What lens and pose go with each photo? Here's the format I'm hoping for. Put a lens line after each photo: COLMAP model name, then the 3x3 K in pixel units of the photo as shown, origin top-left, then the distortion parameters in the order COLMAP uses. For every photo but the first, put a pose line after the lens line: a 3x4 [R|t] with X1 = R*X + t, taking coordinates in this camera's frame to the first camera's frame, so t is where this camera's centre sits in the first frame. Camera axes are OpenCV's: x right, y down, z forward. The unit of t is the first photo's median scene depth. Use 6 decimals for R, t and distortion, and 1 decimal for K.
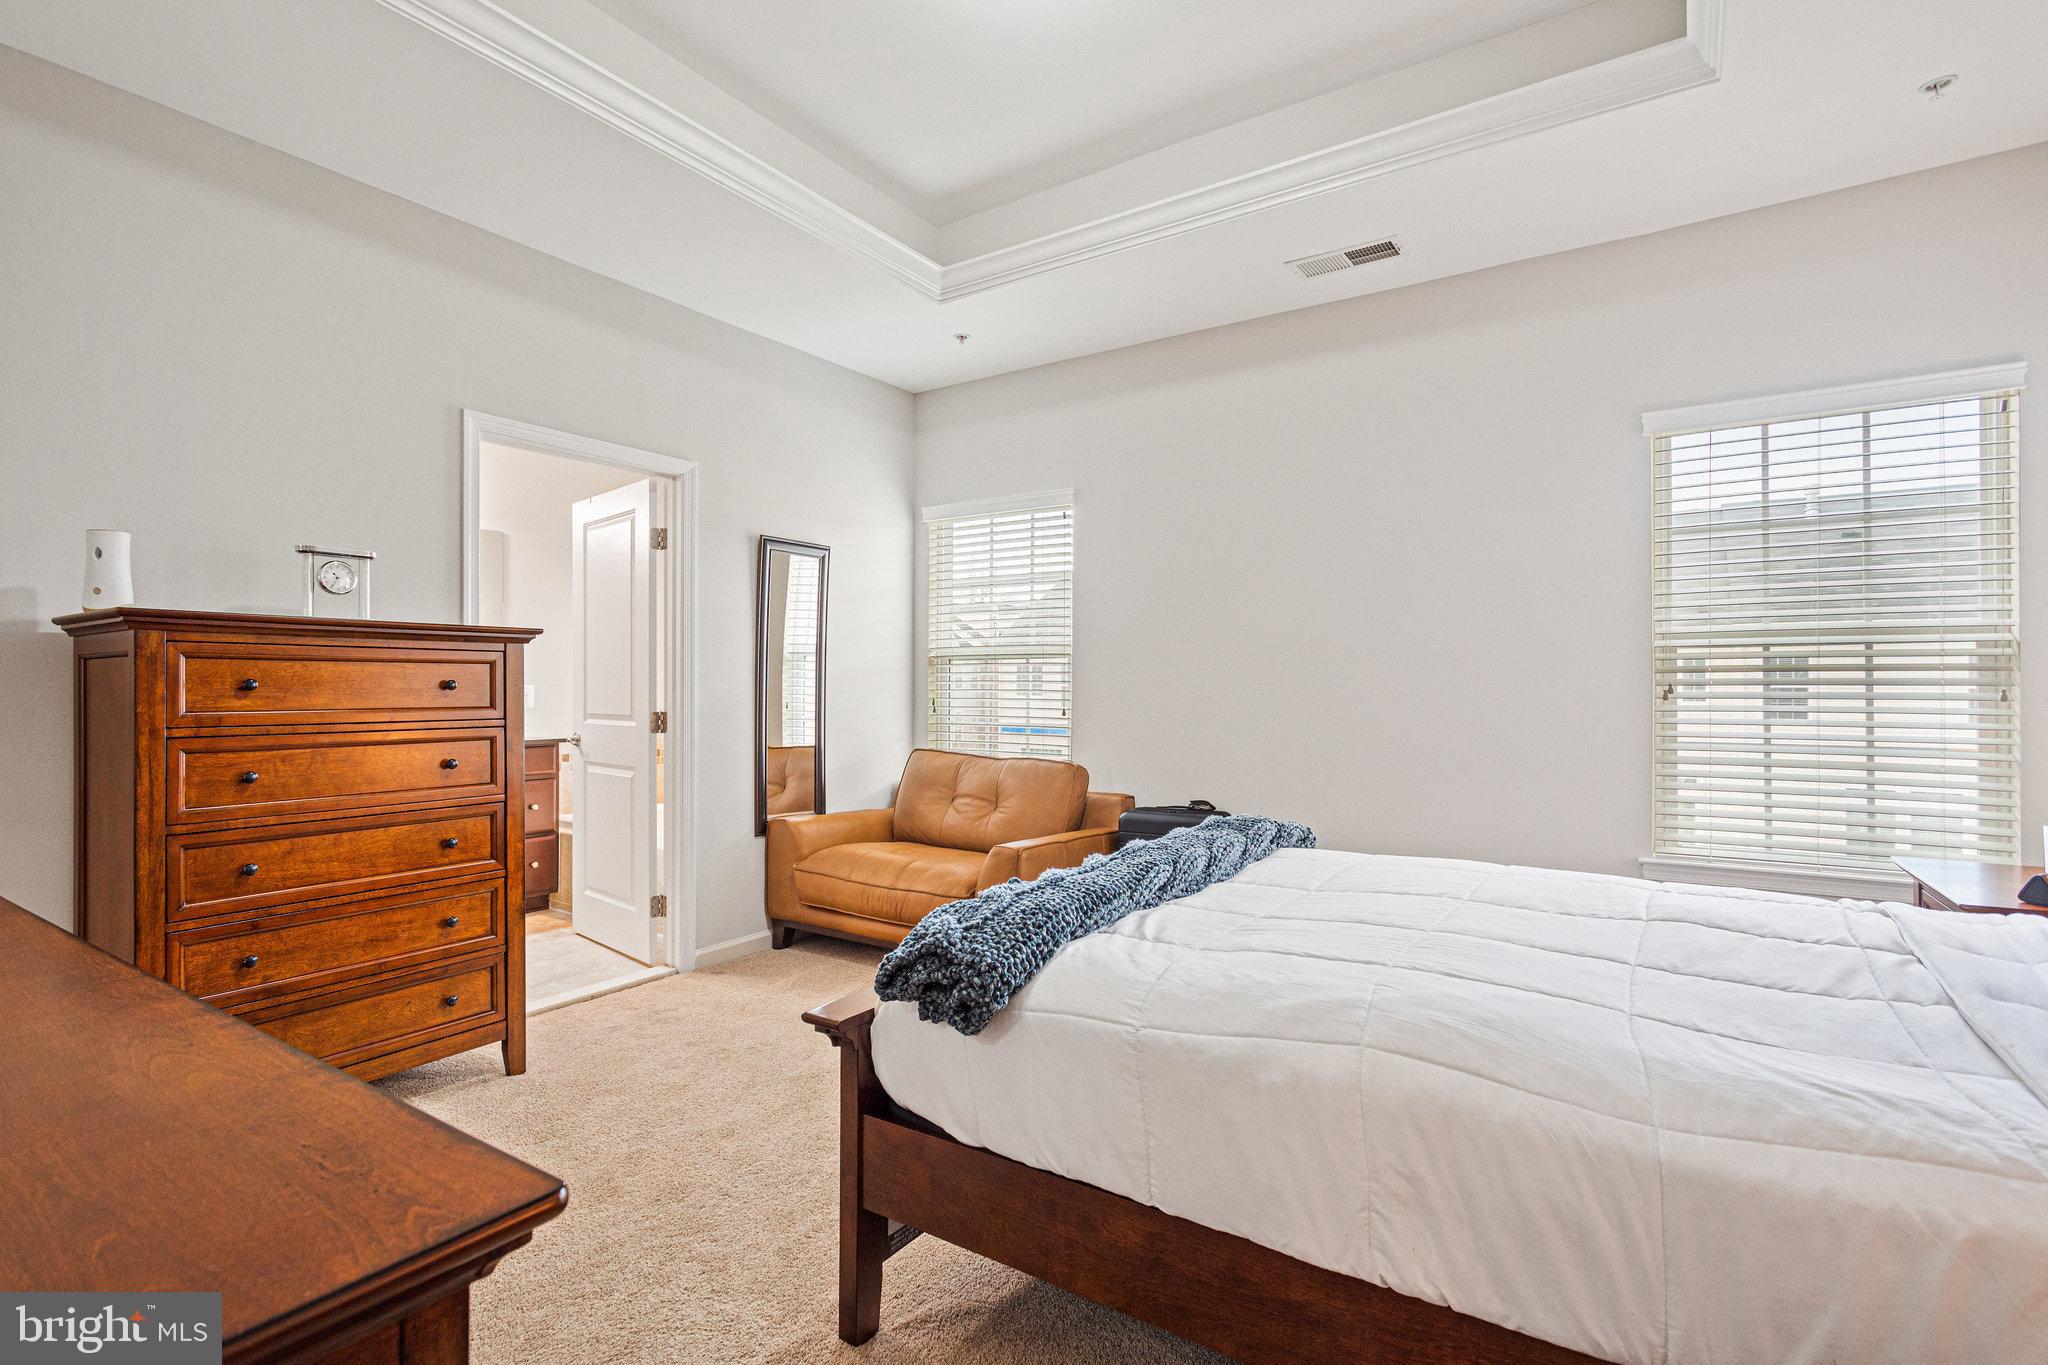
lens RADIAL K [[985.5, 0, 1038.2], [0, 985.5, 687.9], [0, 0, 1]] dist [0.000516, 0.002304]
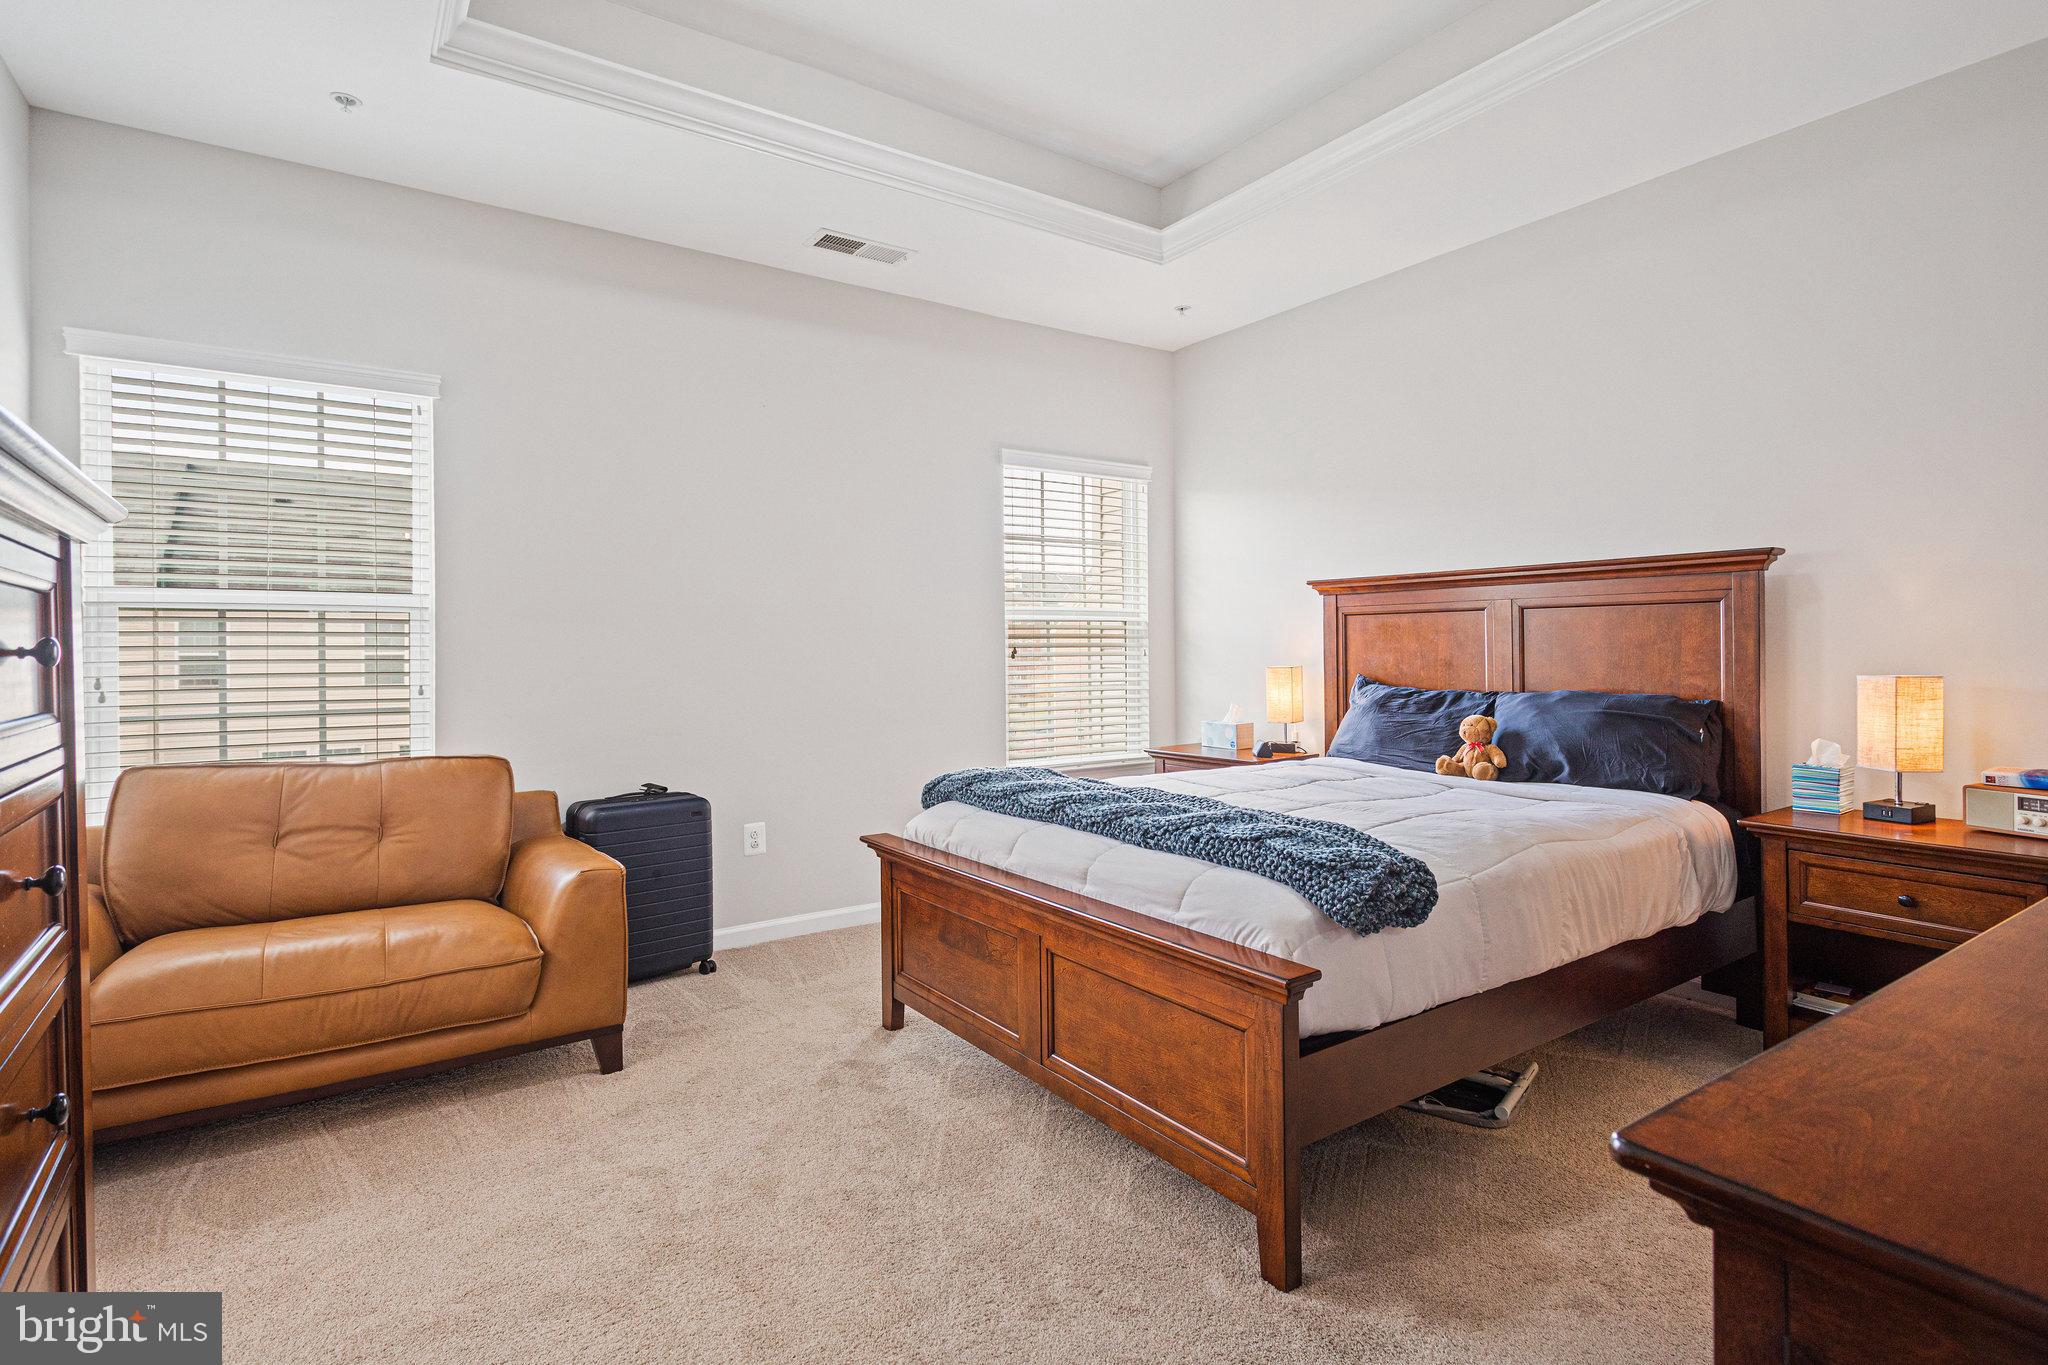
lens RADIAL K [[985.5, 0, 1036.2], [0, 985.5, 664.8], [0, 0, 1]] dist [0.000516, 0.002304]
pose [[0.369378, -0.019190, 0.929081, -0.683869], [0.007888, 0.999815, 0.017515, -0.003231], [-0.929246, 0.000859, 0.369461, 0.479571]]
